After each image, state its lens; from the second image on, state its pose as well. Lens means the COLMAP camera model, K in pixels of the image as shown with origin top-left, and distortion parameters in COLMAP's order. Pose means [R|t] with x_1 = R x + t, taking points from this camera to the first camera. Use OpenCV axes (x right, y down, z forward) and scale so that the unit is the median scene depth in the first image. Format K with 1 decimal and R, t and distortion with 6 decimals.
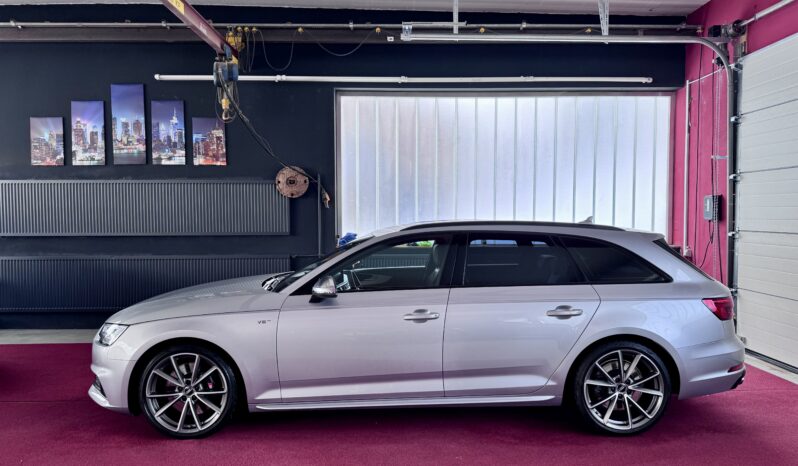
lens RADIAL K [[597.9, 0, 399.0], [0, 597.9, 233.0], [0, 0, 1]] dist [0.111139, -0.223003]
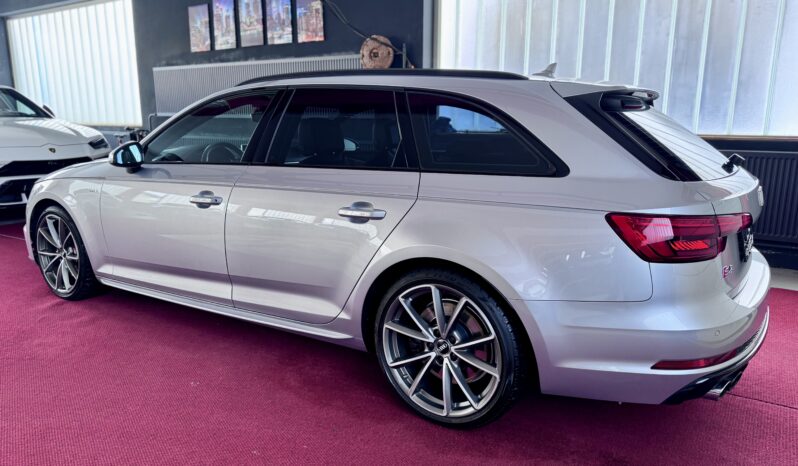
lens RADIAL K [[597.9, 0, 399.0], [0, 597.9, 233.0], [0, 0, 1]] dist [0.111139, -0.223003]
pose [[0.805663, 0.114053, -0.581291, 0.385397], [-0.025060, 0.986974, 0.158918, 0.029768], [0.591844, -0.113467, 0.798026, 0.297729]]
